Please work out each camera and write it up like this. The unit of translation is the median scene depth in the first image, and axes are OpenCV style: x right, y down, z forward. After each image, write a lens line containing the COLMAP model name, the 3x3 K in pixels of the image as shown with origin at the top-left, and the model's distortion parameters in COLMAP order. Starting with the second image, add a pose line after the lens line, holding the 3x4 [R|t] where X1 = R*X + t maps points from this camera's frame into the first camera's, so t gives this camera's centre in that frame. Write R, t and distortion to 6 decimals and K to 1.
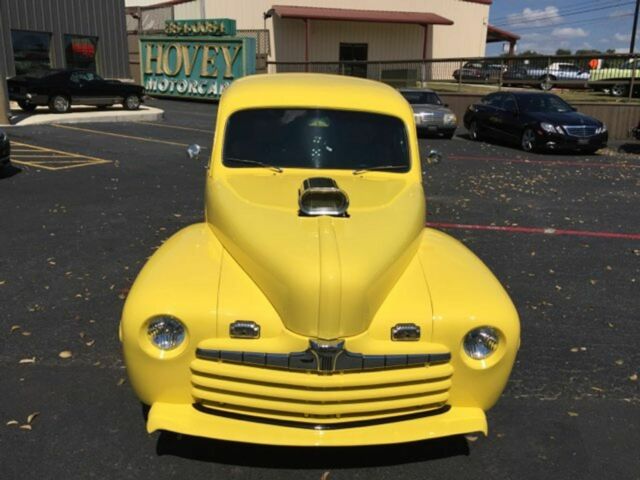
lens RADIAL K [[555.6, 0, 324.4], [0, 555.6, 238.6], [0, 0, 1]] dist [0.066622, -0.096058]
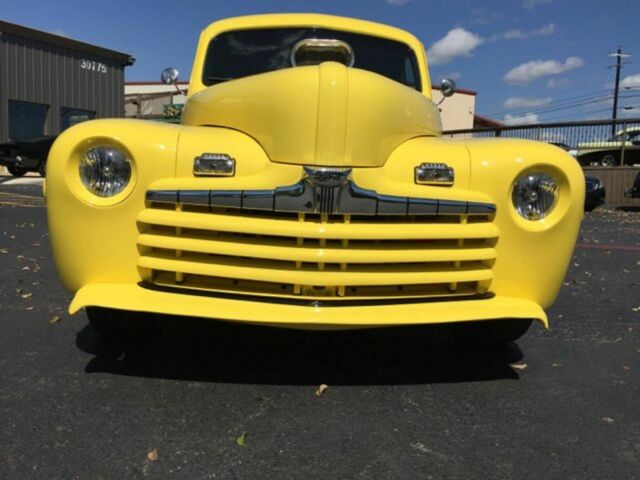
lens RADIAL K [[555.6, 0, 325.3], [0, 555.6, 235.3], [0, 0, 1]] dist [0.066622, -0.096058]
pose [[0.999777, 0.012082, 0.017293, -0.008753], [-0.008818, 0.984049, -0.177678, 0.355223], [-0.019164, 0.177486, 0.983937, 0.276200]]
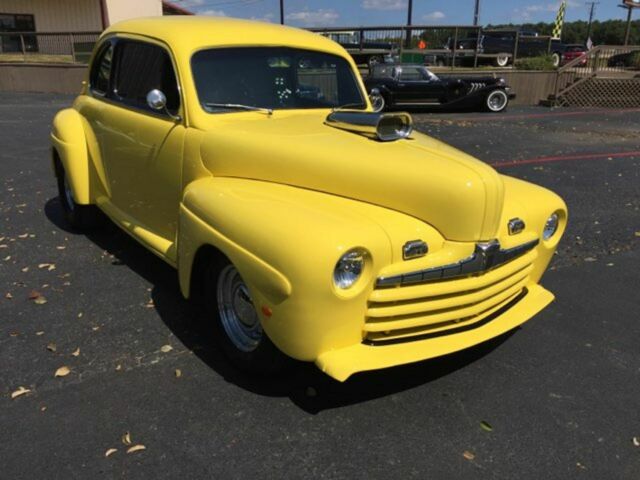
lens RADIAL K [[552.9, 0, 321.3], [0, 552.9, 234.1], [0, 0, 1]] dist [0.054919, -0.095275]
pose [[0.831677, -0.175865, 0.526673, -0.742138], [0.162222, 0.984092, 0.072437, 0.034856], [-0.531034, 0.025193, 0.846976, 0.231125]]
